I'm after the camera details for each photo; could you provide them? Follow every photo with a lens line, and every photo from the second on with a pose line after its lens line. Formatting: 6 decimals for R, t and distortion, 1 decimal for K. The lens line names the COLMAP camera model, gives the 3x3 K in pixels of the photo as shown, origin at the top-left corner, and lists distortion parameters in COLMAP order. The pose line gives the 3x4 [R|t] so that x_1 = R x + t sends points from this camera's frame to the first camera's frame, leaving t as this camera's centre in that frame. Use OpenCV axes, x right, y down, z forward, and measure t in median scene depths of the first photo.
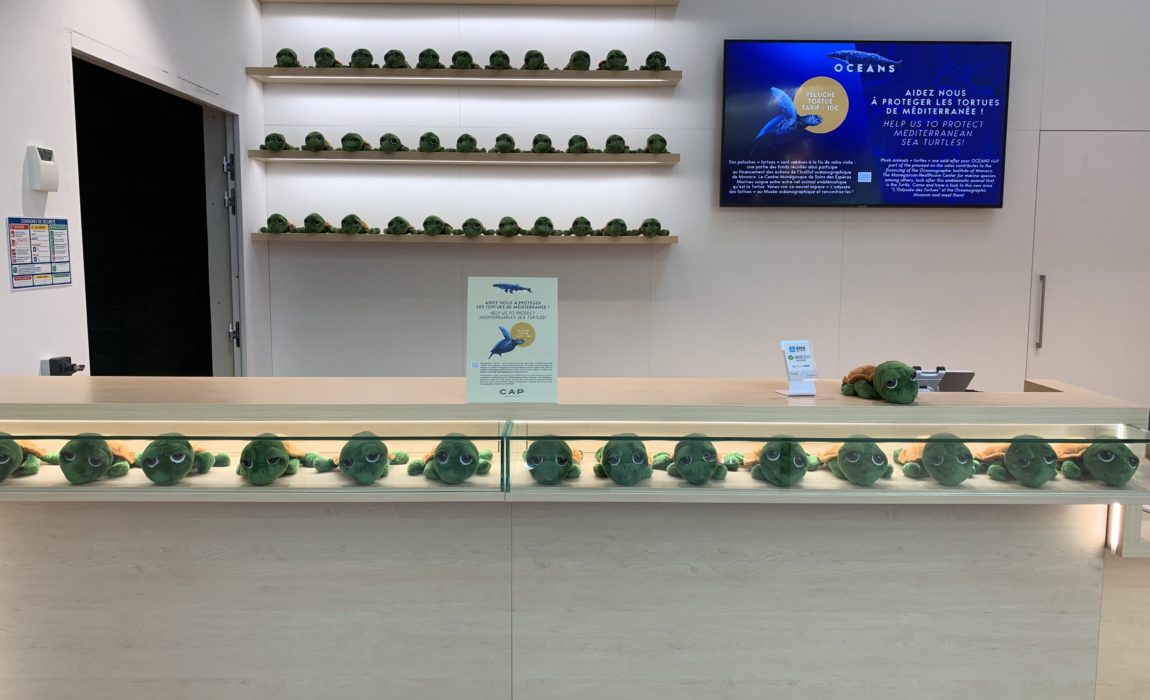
lens RADIAL K [[865.0, 0, 575.1], [0, 865.0, 350.4], [0, 0, 1]] dist [0.004659, 0.000248]
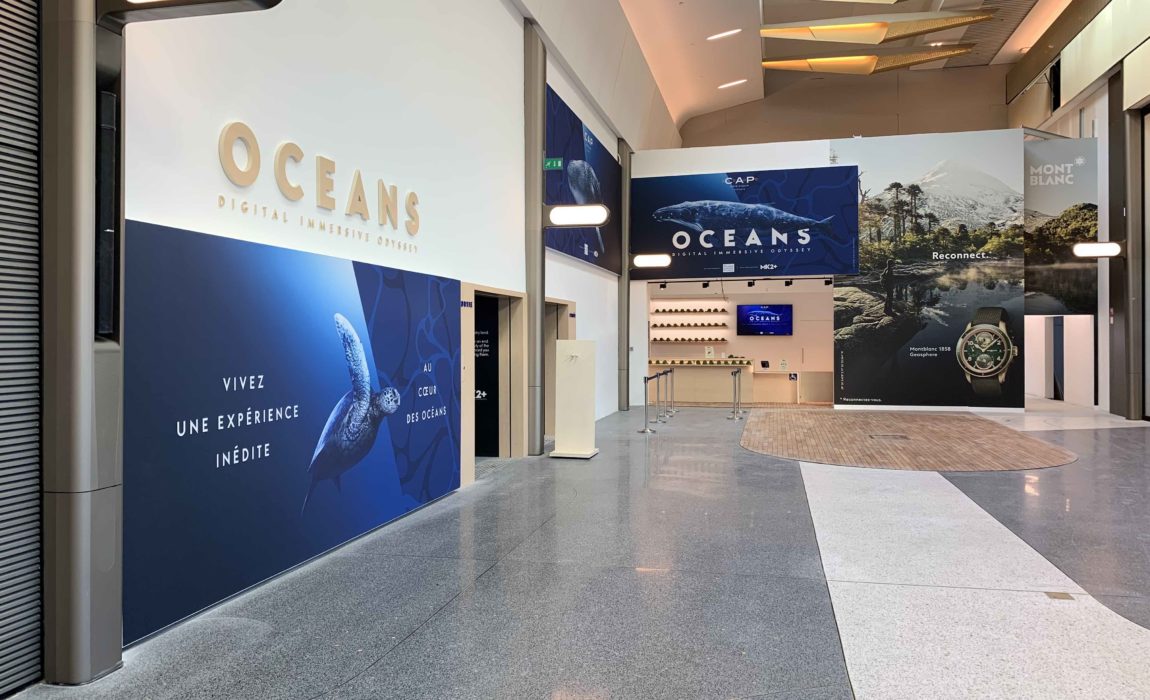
lens RADIAL K [[865.0, 0, 574.1], [0, 865.0, 347.5], [0, 0, 1]] dist [0.004659, 0.000248]
pose [[0.973192, -0.006799, -0.229895, 0.429424], [-0.018153, 0.994174, -0.106248, 0.504846], [0.229278, 0.107573, 0.967398, -4.484751]]
